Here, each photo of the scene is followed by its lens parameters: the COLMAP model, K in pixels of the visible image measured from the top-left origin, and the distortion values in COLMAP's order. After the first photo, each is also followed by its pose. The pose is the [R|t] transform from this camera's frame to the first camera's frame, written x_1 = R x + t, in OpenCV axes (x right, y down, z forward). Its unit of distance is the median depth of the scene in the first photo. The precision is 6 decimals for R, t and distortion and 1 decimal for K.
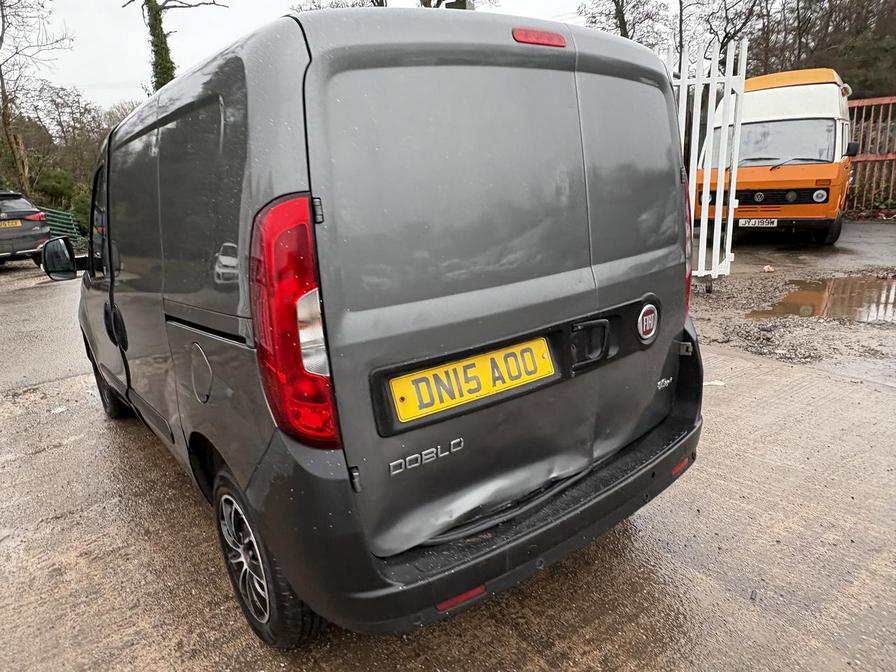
lens RADIAL K [[588.0, 0, 422.4], [0, 588.0, 333.6], [0, 0, 1]] dist [0.004184, 0.002332]
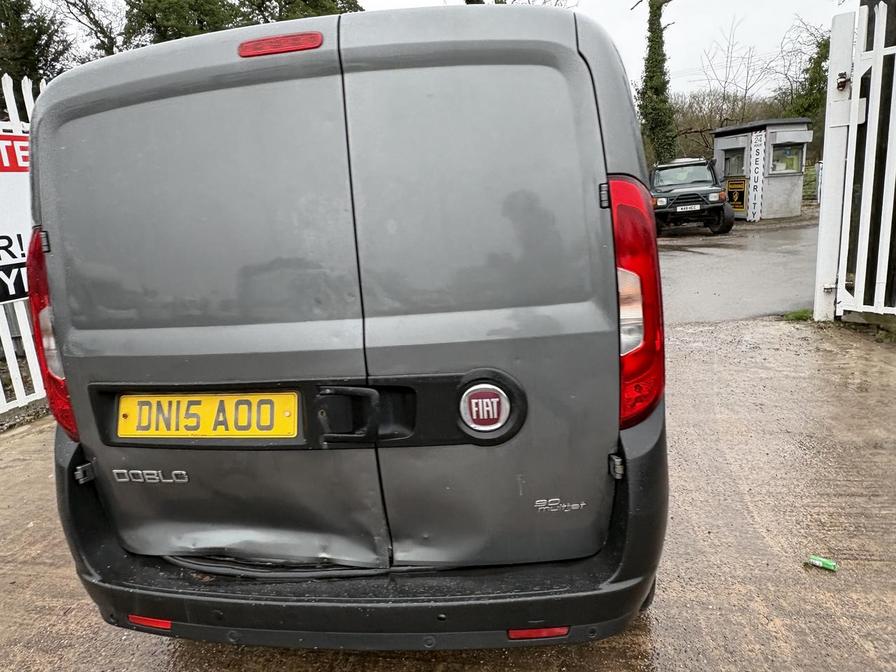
lens RADIAL K [[581.5, 0, 466.4], [0, 581.5, 325.9], [0, 0, 1]] dist [0.003218, 0.003376]
pose [[0.712747, 0.156186, -0.683811, 0.997829], [-0.146948, 0.986509, 0.072157, -0.197002], [0.685856, 0.049055, 0.726082, 0.576671]]
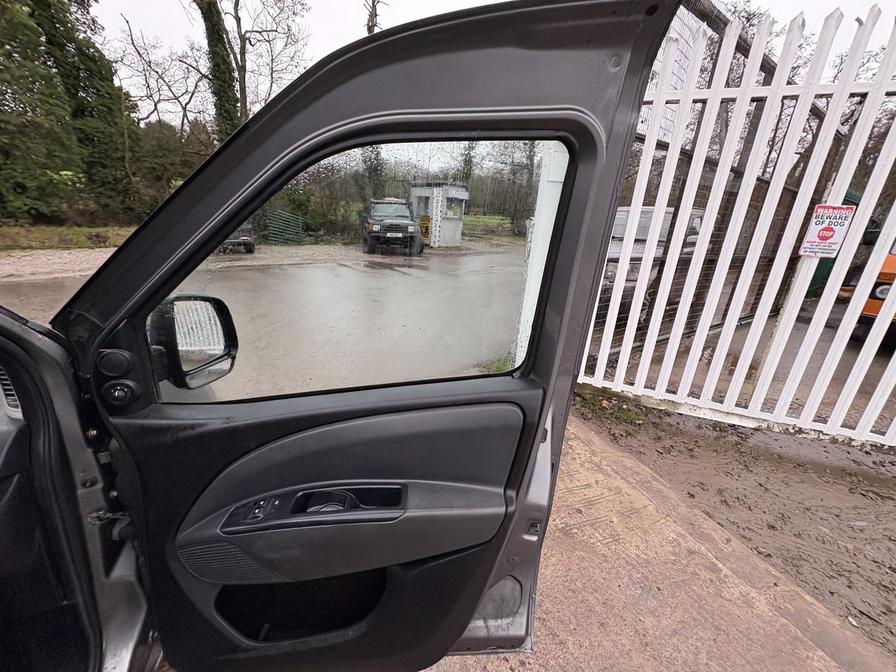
lens RADIAL K [[355.8, 0, 446.4], [0, 355.8, 336.7], [0, 0, 1]] dist [-0.000953, 0.000219]
pose [[0.953941, 0.194470, -0.228423, 0.375127], [-0.177994, 0.979829, 0.090848, -0.531261], [0.241483, -0.046006, 0.969314, 1.848623]]
